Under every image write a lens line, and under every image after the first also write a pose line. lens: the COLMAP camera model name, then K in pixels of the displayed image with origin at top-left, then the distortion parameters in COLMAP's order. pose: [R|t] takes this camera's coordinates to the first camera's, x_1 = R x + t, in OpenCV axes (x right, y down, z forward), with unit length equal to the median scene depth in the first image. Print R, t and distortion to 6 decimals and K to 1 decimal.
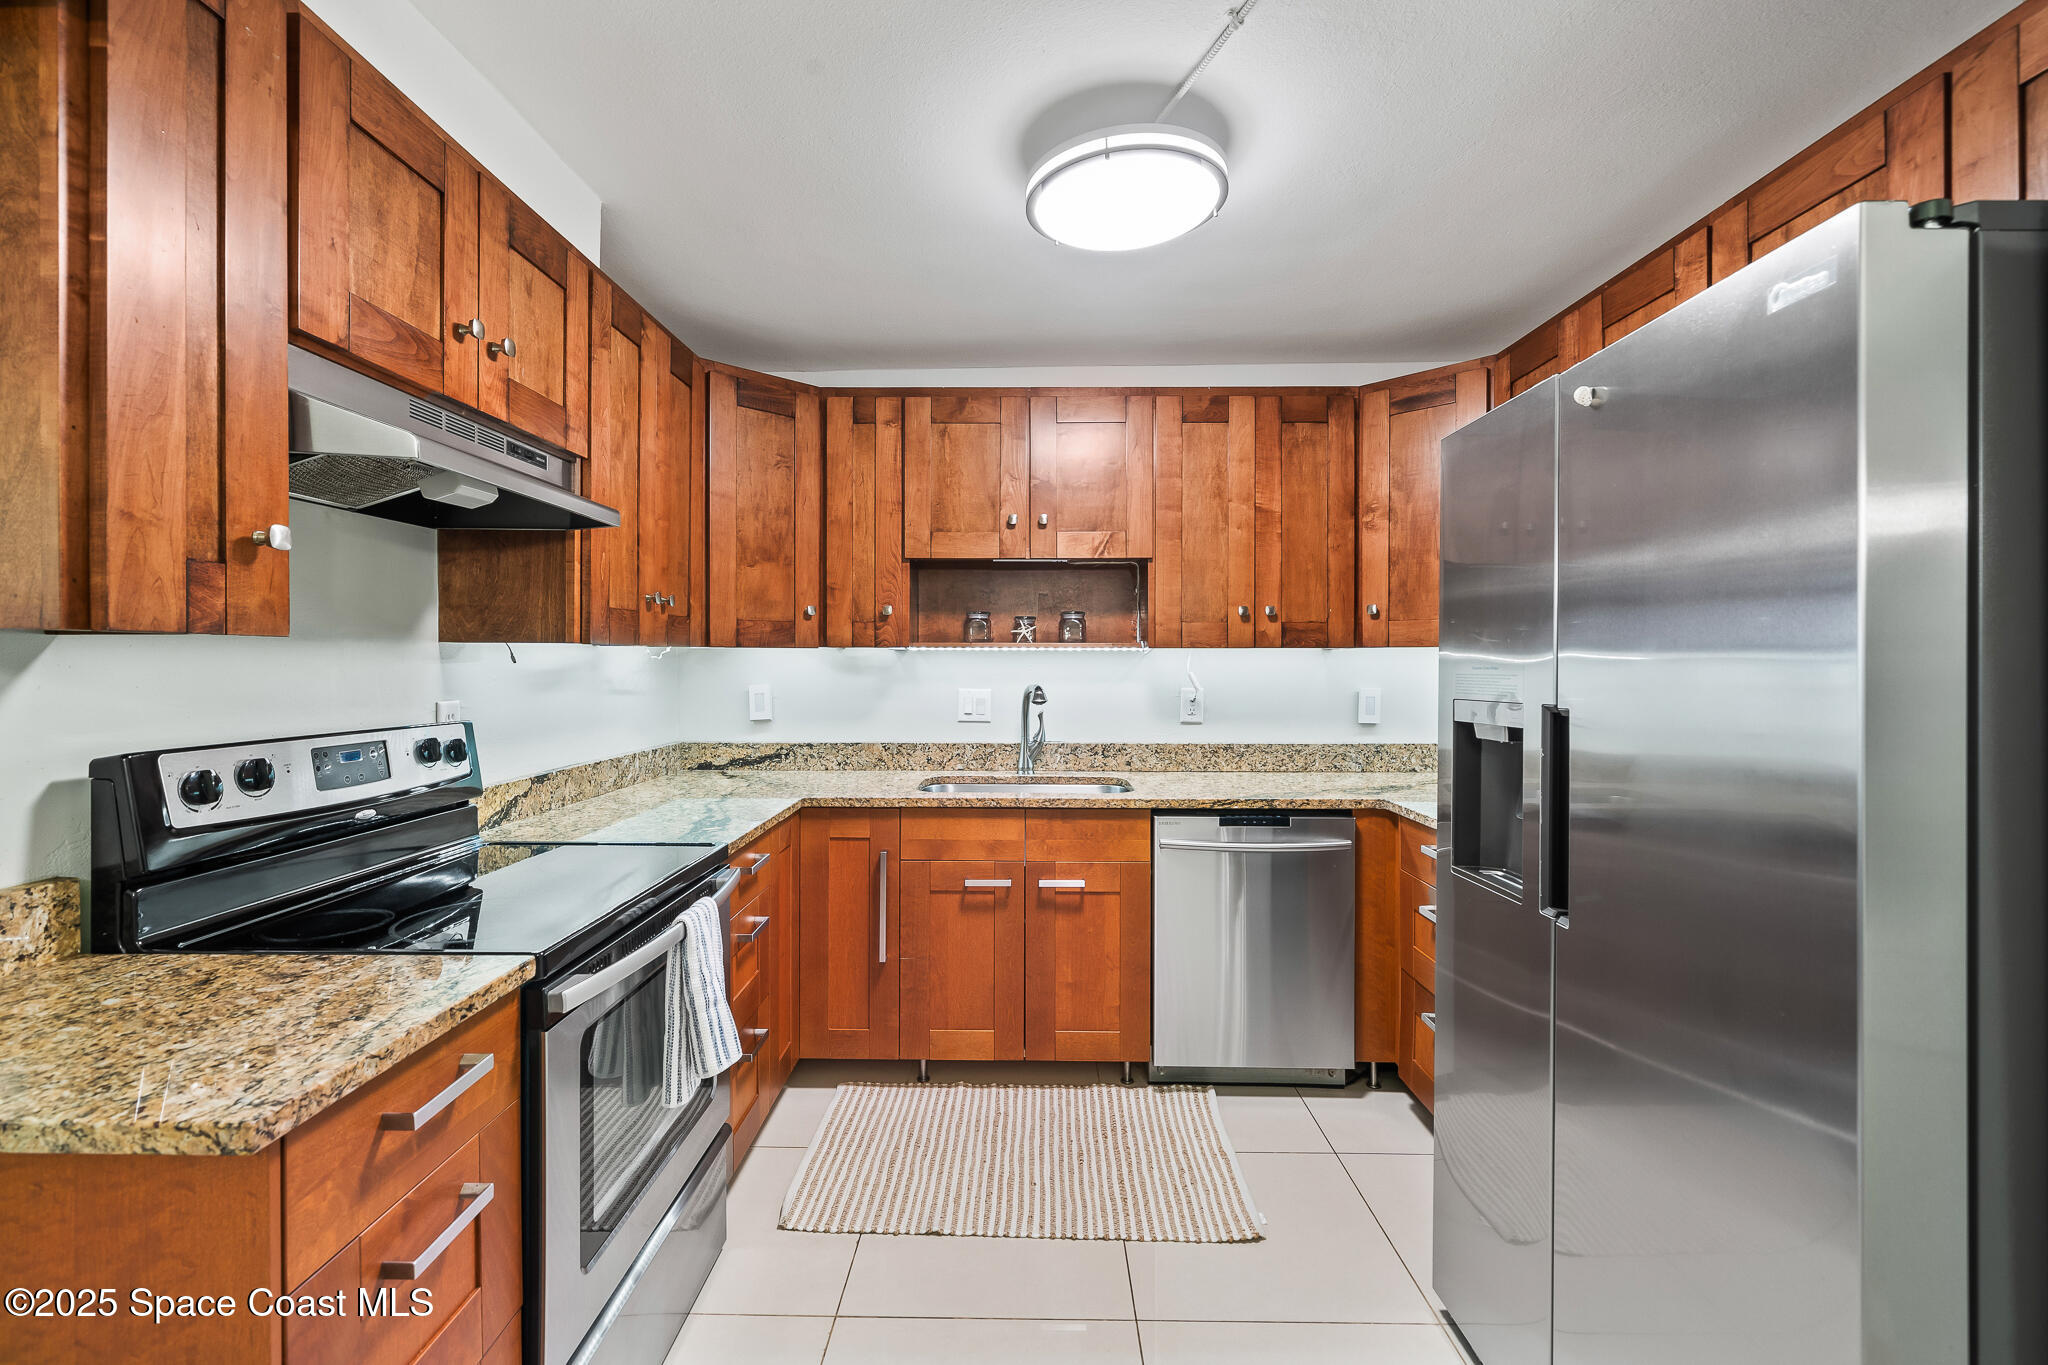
lens RADIAL K [[862.1, 0, 1028.3], [0, 862.1, 668.3], [0, 0, 1]] dist [0.000925, -0.000702]
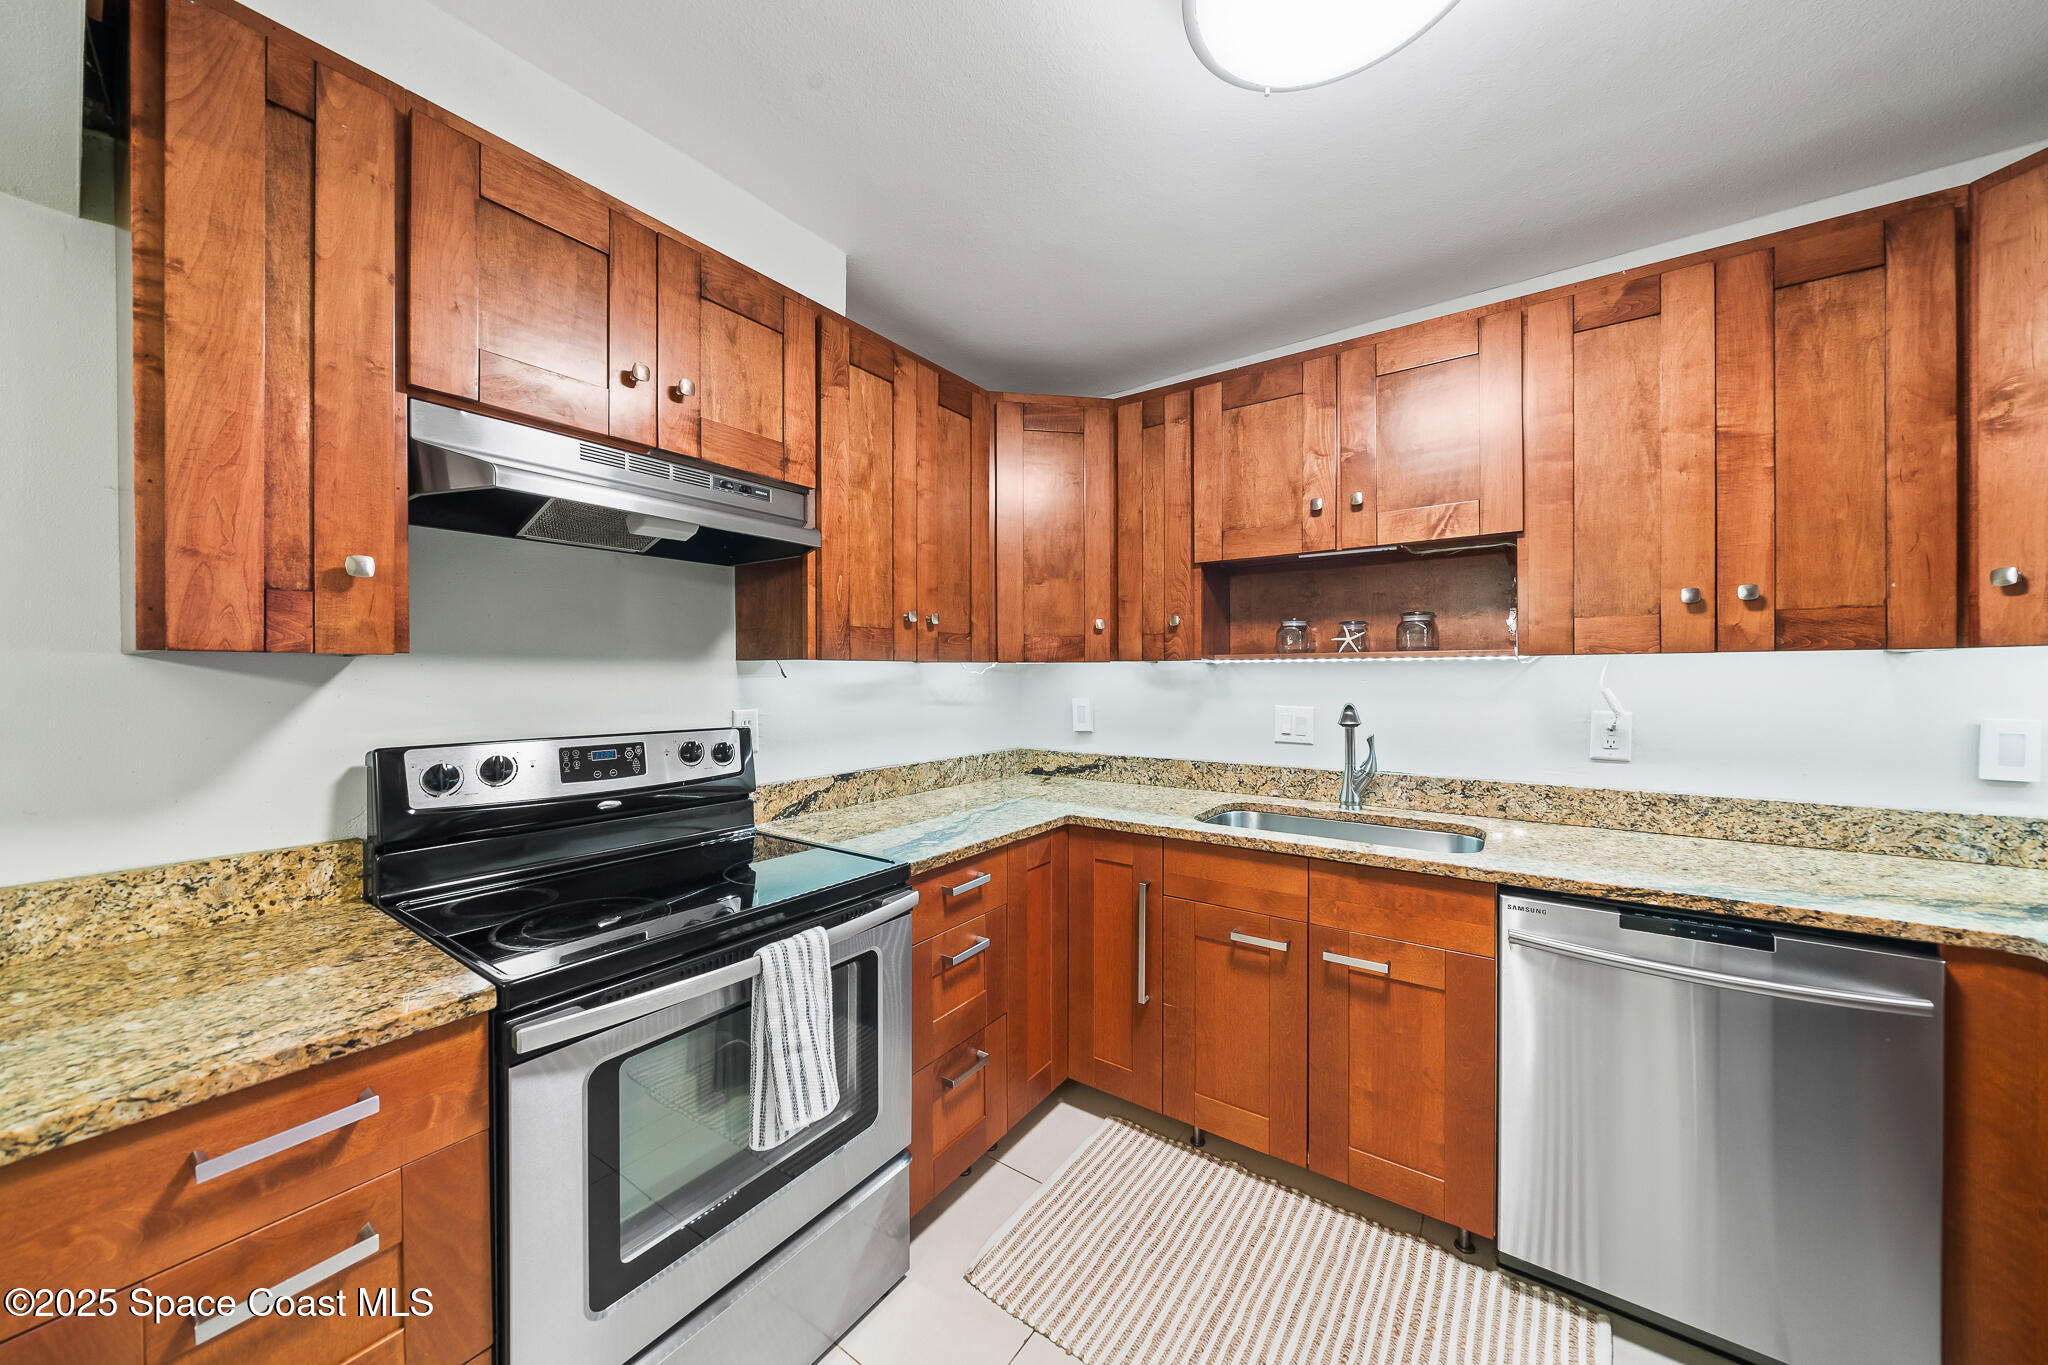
lens RADIAL K [[708.8, 0, 1022.0], [0, 708.8, 680.4], [0, 0, 1]] dist [-0.005596, 0.000382]
pose [[0.822110, 0.000271, -0.569328, 0.159018], [-0.001588, 0.999997, -0.001816, -0.000989], [0.569326, 0.002397, 0.822108, 0.317940]]
